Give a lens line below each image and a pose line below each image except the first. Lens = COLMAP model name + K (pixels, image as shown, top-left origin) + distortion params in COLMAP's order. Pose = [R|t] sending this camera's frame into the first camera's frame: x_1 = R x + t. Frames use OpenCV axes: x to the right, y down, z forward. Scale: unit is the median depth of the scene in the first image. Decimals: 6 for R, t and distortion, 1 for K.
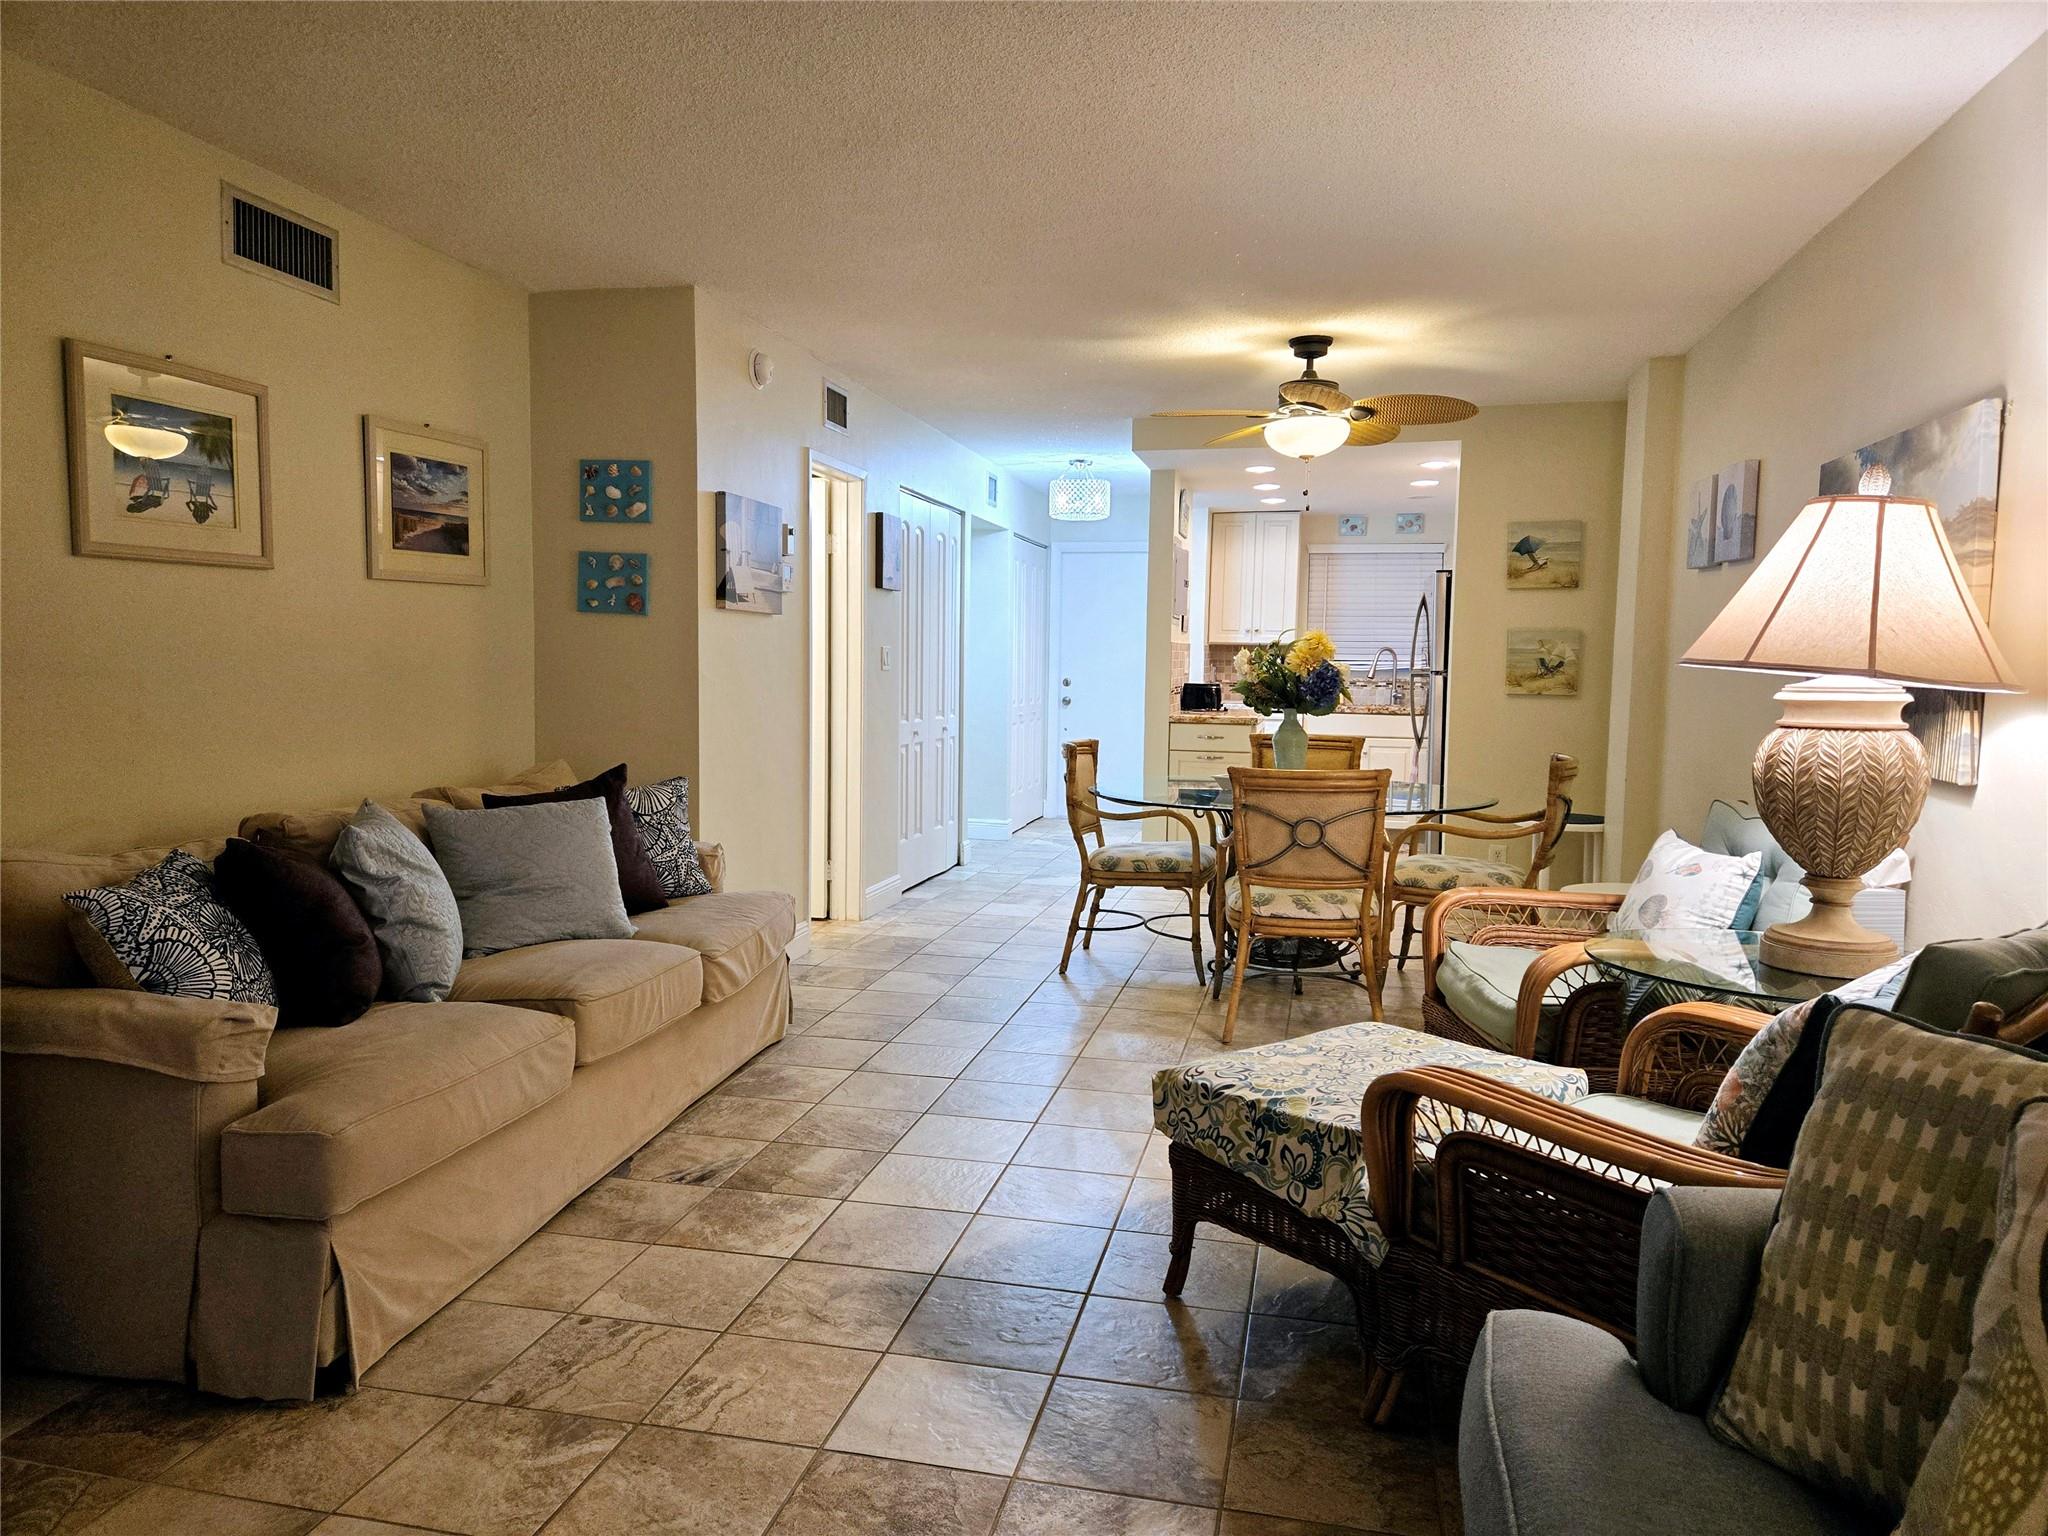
lens RADIAL K [[1361.0, 0, 1025.0], [0, 1361.0, 763.4], [0, 0, 1]] dist [0.082665, -0.068530]
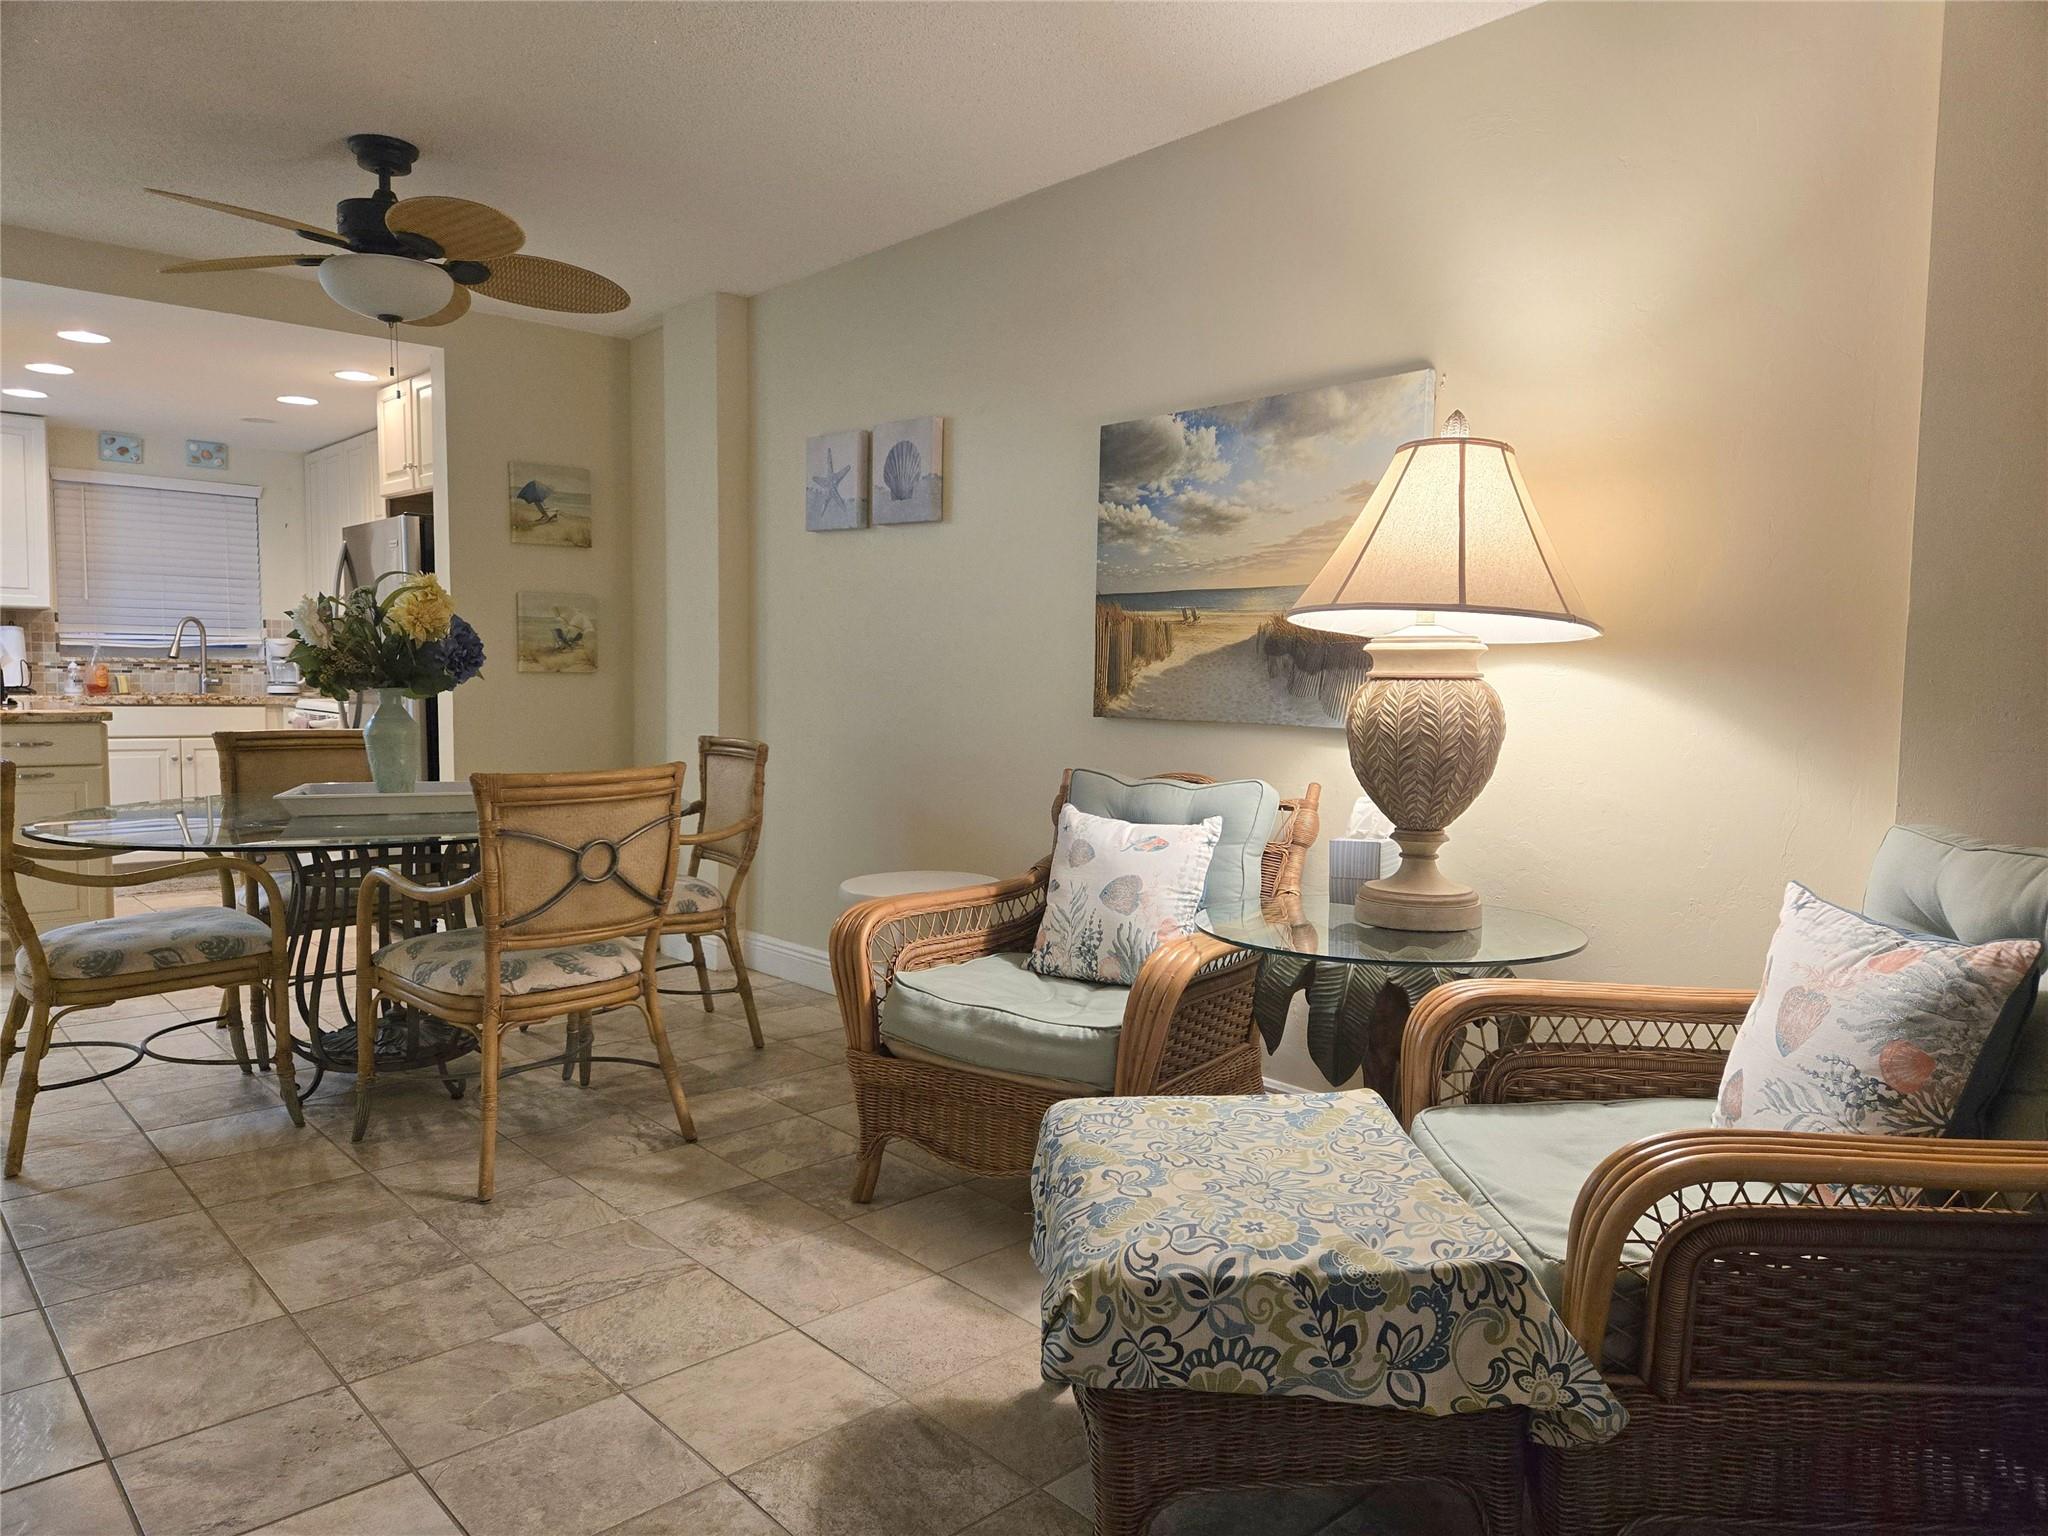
lens RADIAL K [[1361.0, 0, 1035.5], [0, 1361.0, 771.3], [0, 0, 1]] dist [0.082665, -0.068530]
pose [[0.568322, -0.067628, 0.820022, -0.318057], [0.058797, 0.997407, 0.041508, -0.014020], [-0.820703, 0.024625, 0.570824, 0.570059]]
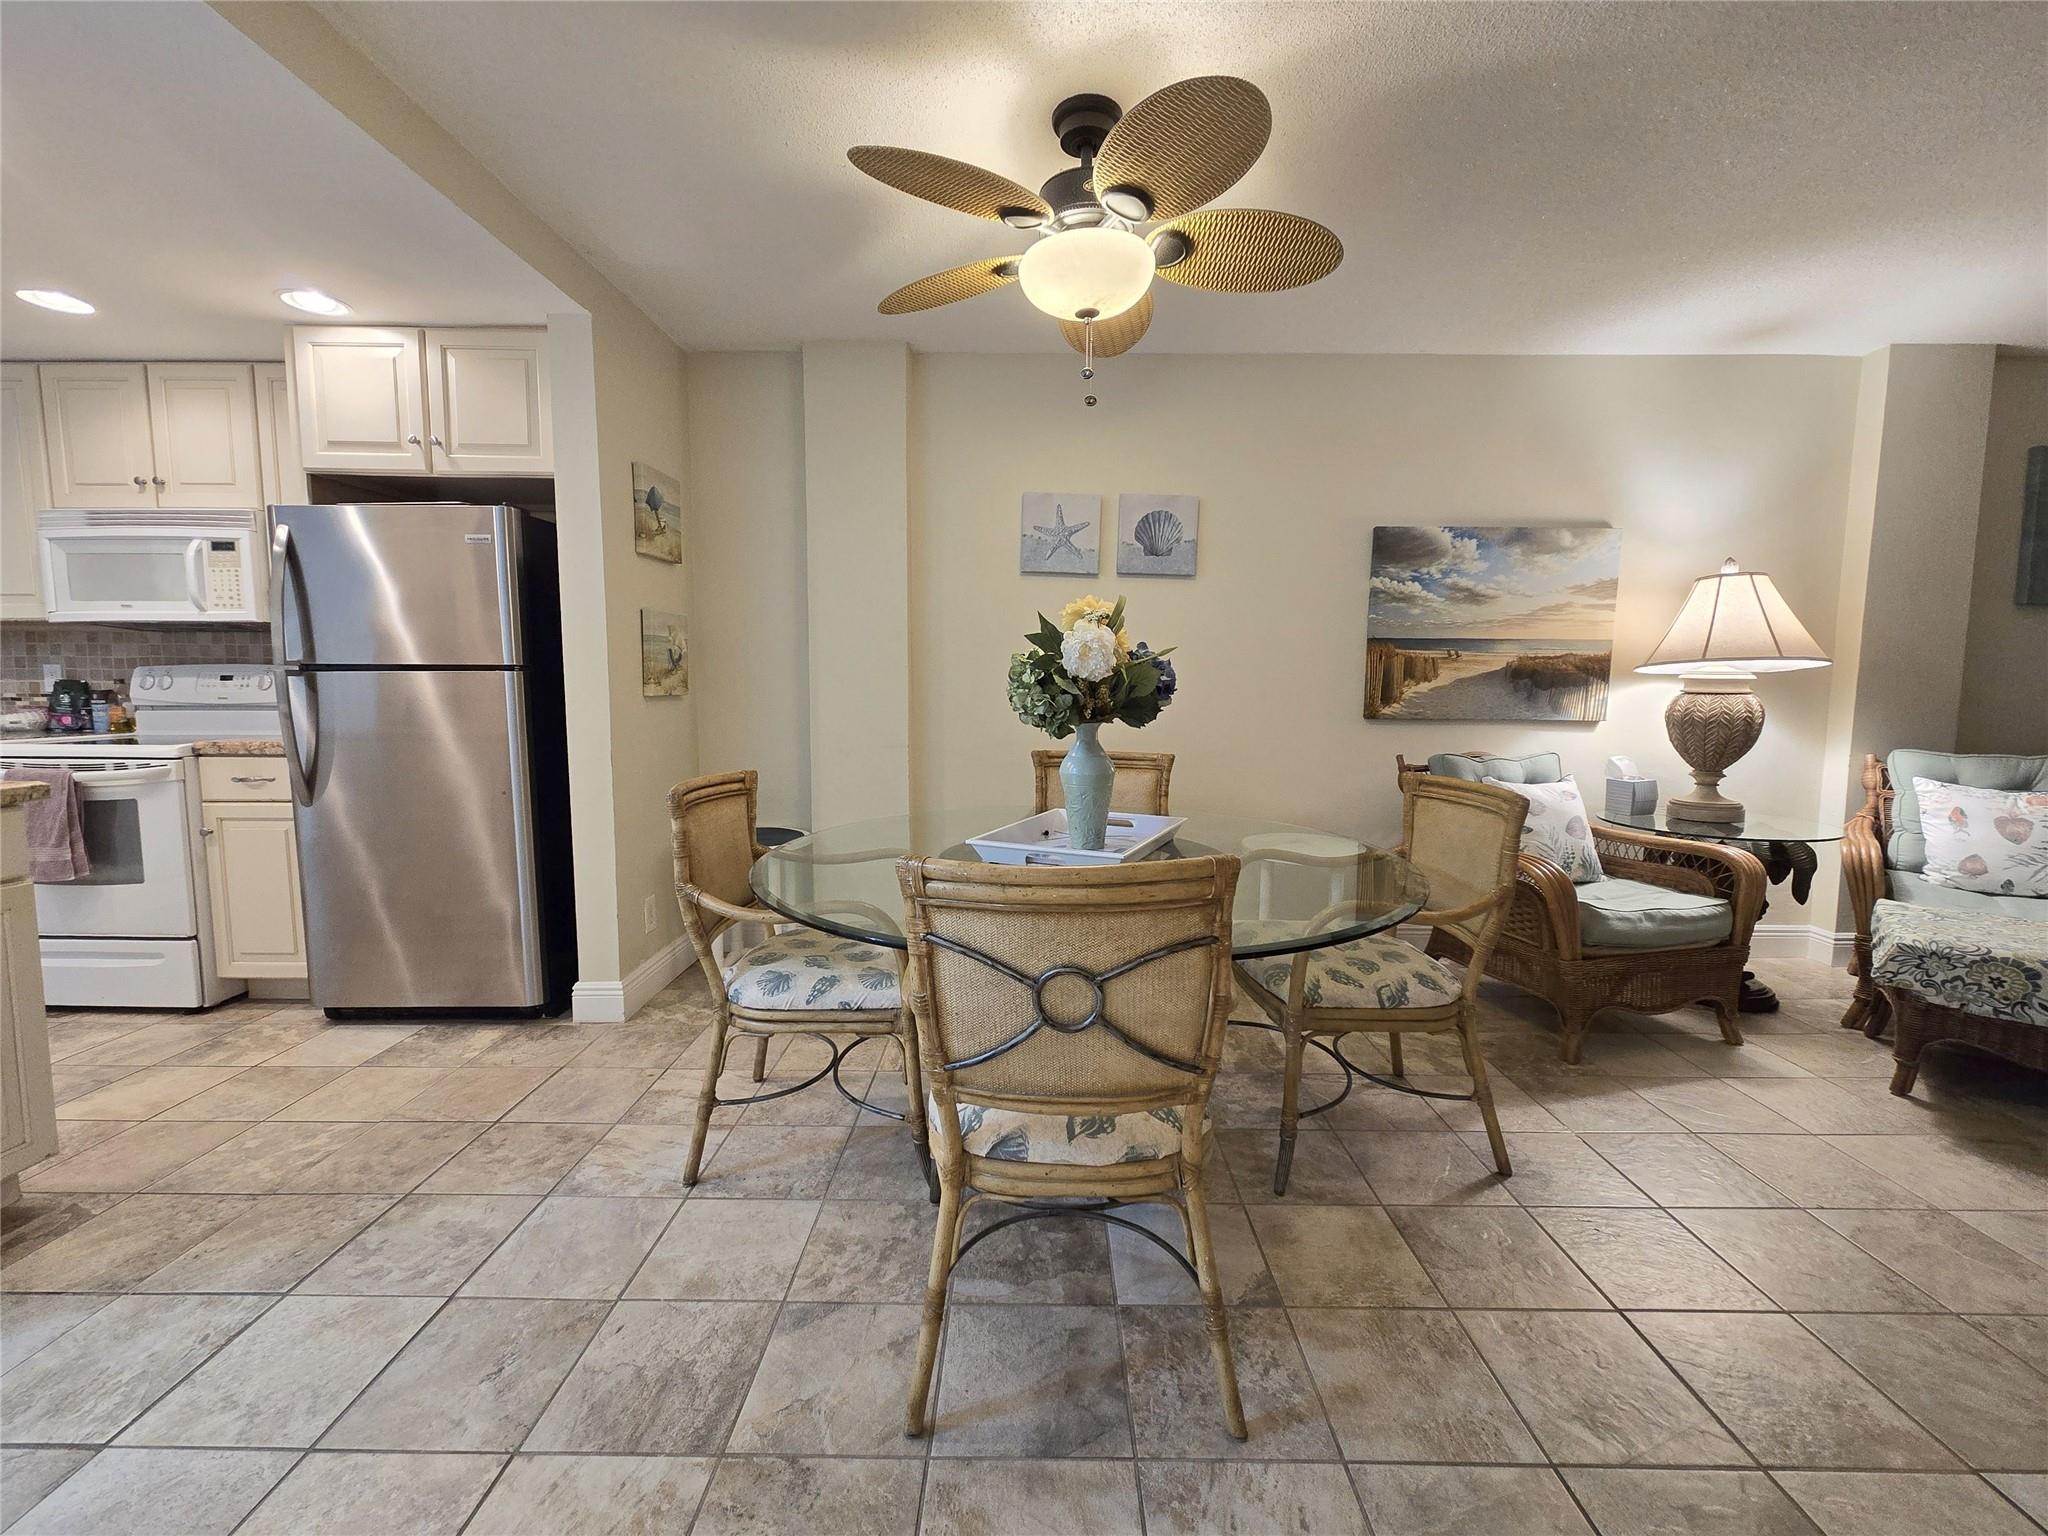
lens RADIAL K [[841.4, 0, 1029.2], [0, 841.4, 759.4], [0, 0, 1]] dist [-0.001976, 0.001209]
pose [[-0.217817, -0.105401, 0.970282, -0.292684], [0.067446, 0.990149, 0.122700, -0.120356], [-0.973656, 0.092167, -0.208563, 1.846303]]
